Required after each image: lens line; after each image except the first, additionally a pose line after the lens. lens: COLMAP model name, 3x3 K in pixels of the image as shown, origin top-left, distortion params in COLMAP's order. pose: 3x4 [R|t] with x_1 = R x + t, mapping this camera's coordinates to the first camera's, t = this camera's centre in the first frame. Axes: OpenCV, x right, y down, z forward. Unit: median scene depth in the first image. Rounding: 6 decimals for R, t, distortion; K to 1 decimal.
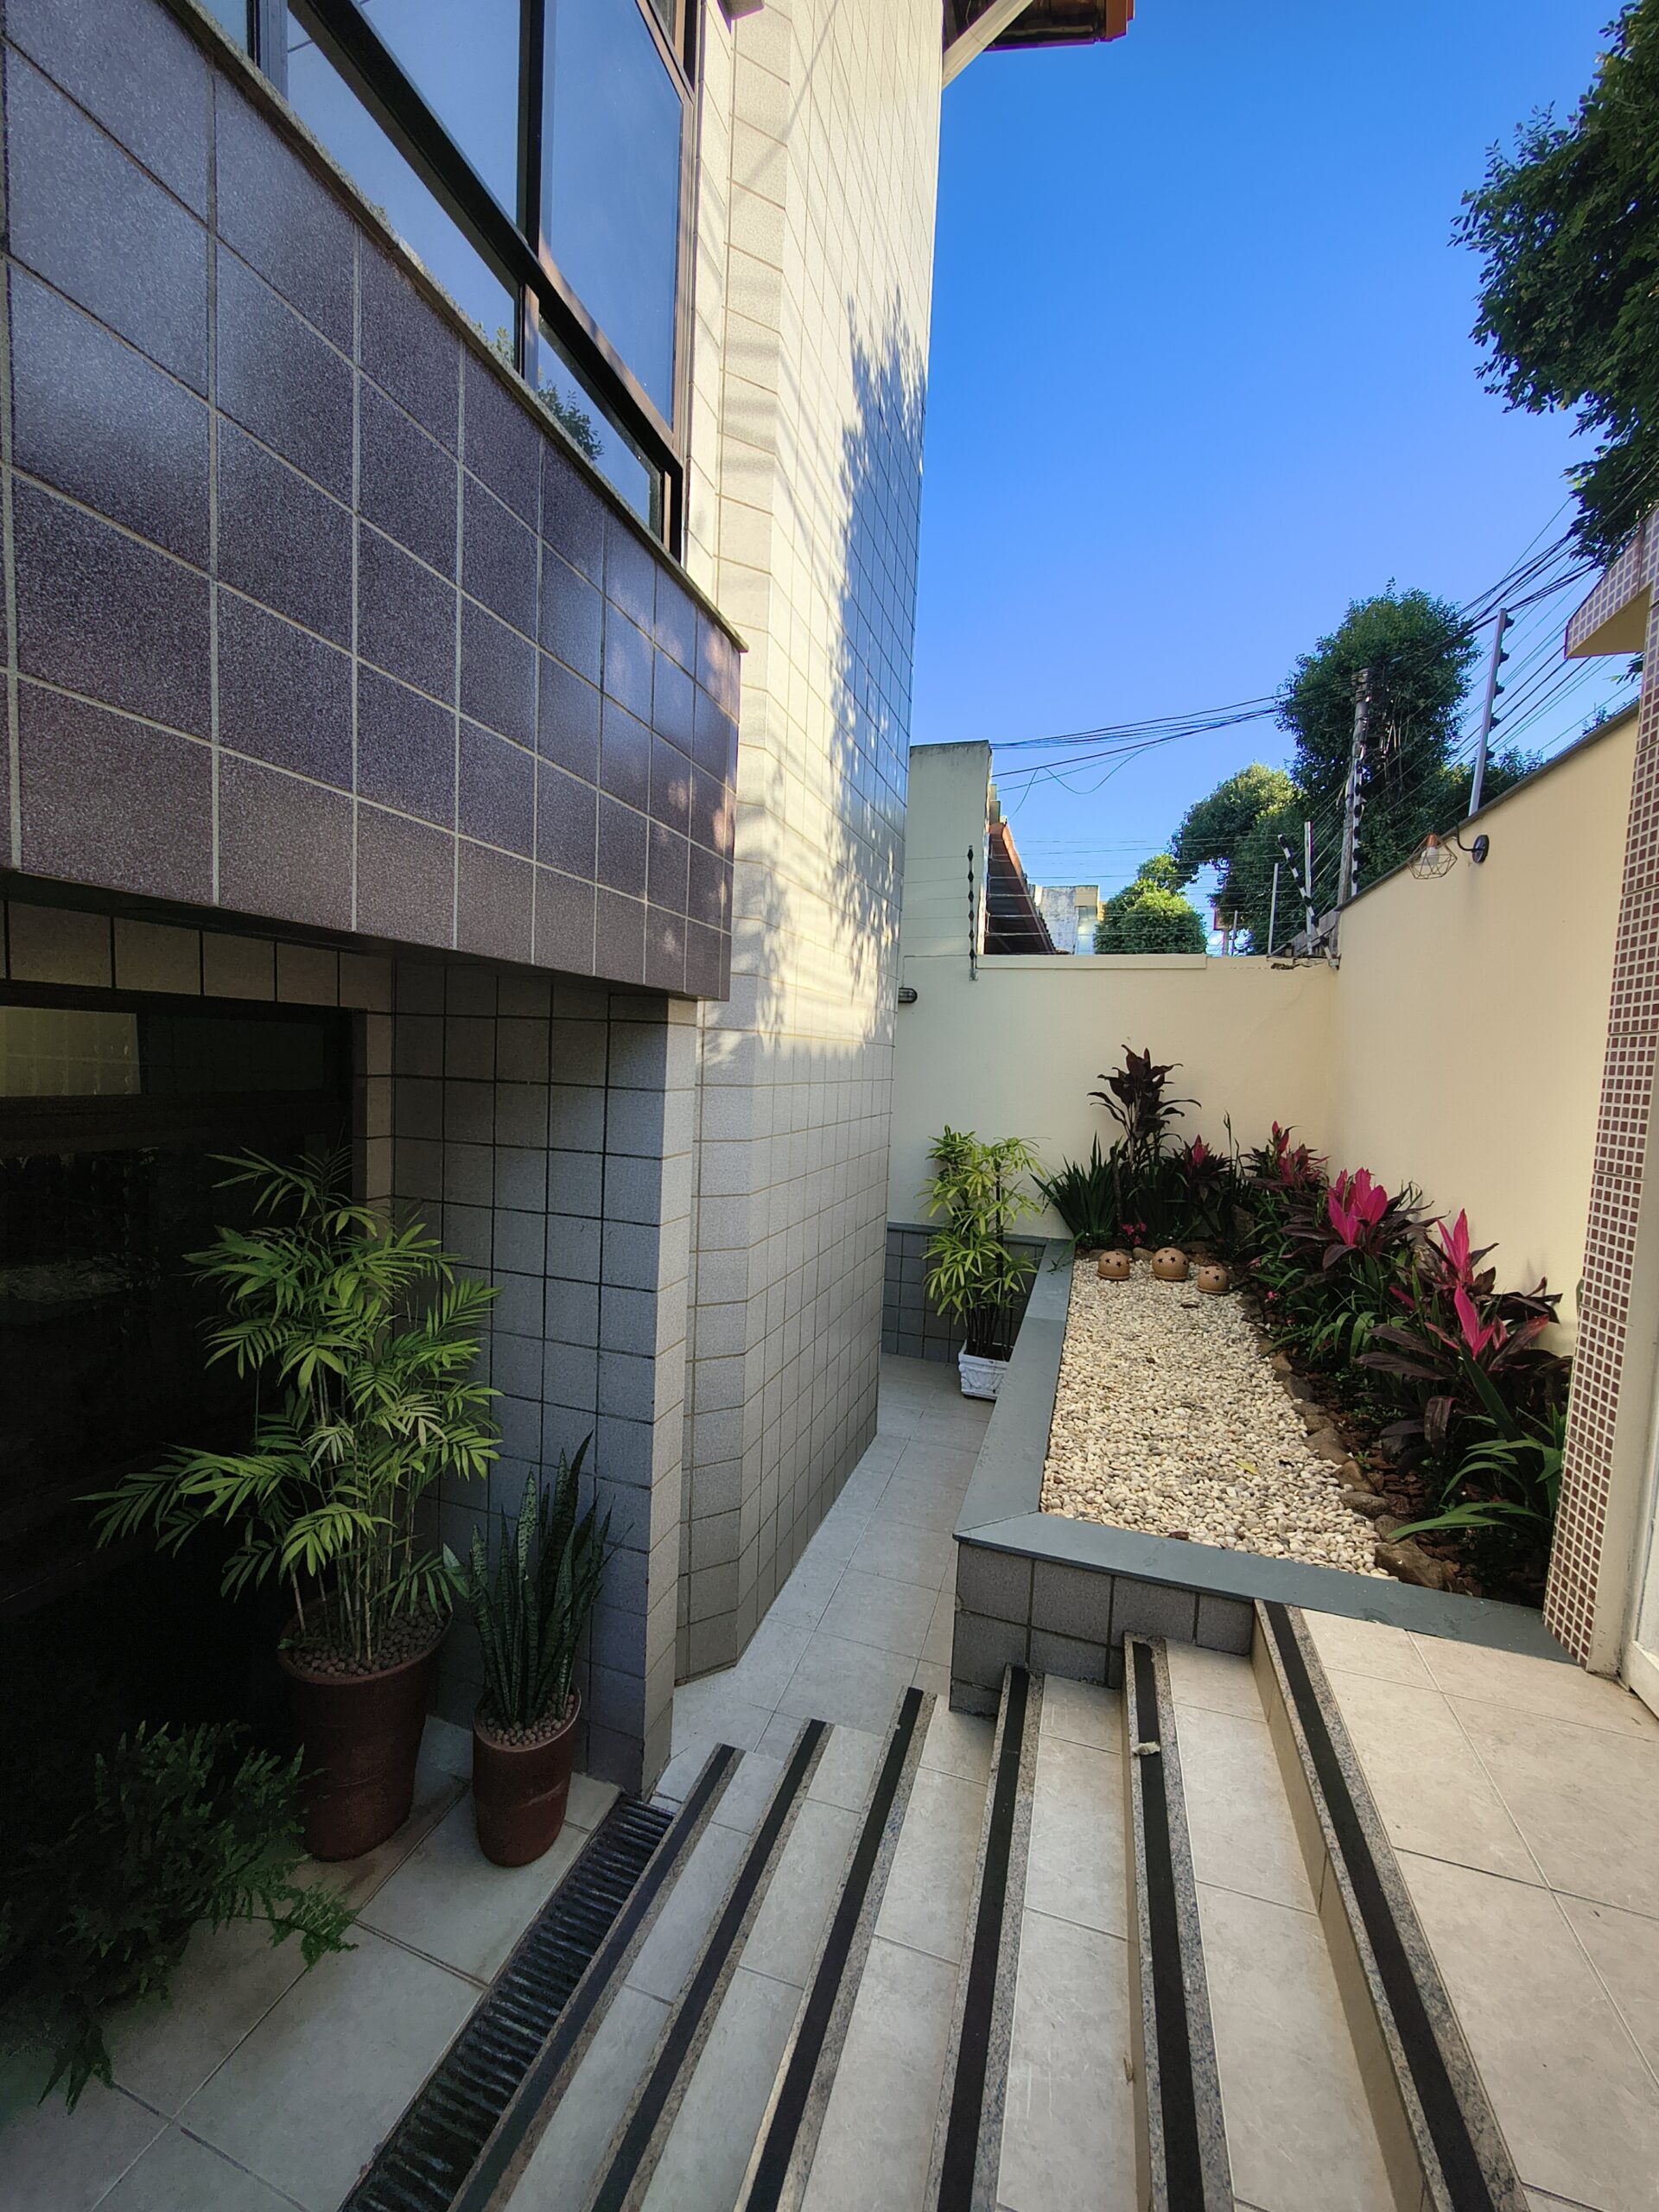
lens RADIAL K [[818.4, 0, 834.3], [0, 818.4, 1116.0], [0, 0, 1]] dist [-0.003428, 0.000608]
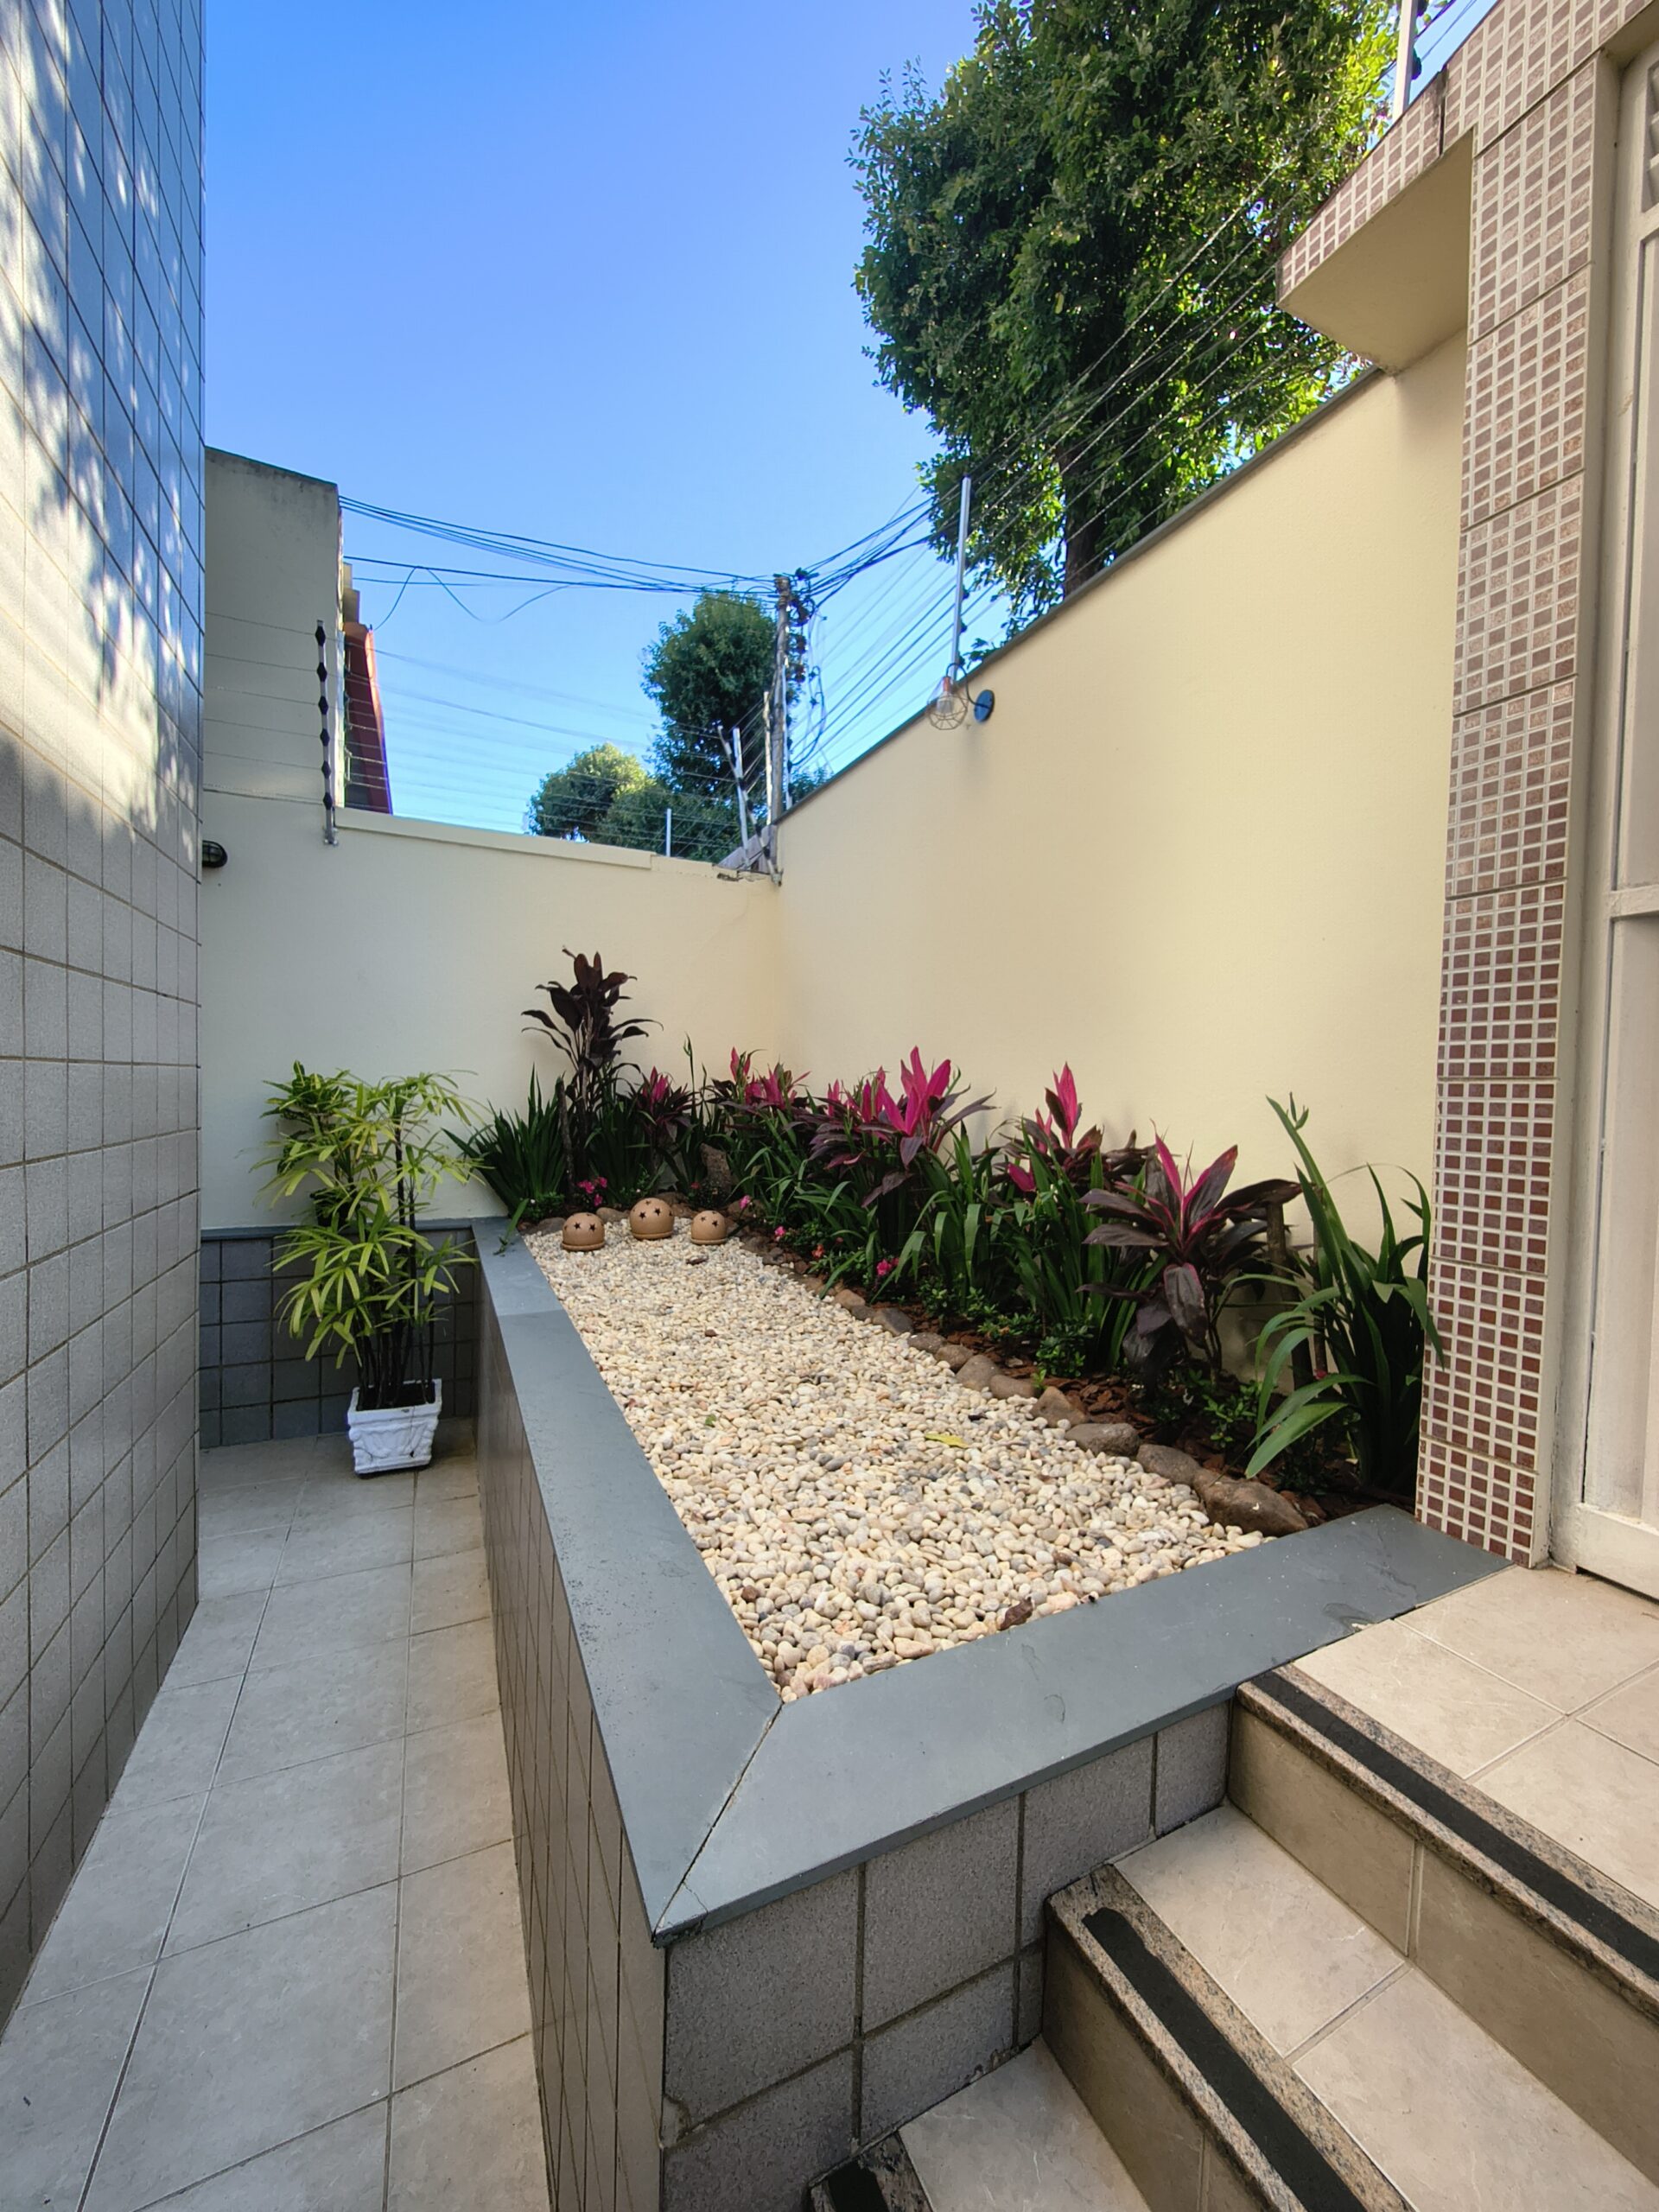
lens RADIAL K [[818.4, 0, 819.4], [0, 818.4, 1114.3], [0, 0, 1]] dist [-0.003428, 0.000608]
pose [[0.727317, -0.044323, 0.684869, -0.005115], [0.054682, 0.998482, 0.006548, 0.079228], [-0.684120, 0.032687, 0.728637, 0.295046]]
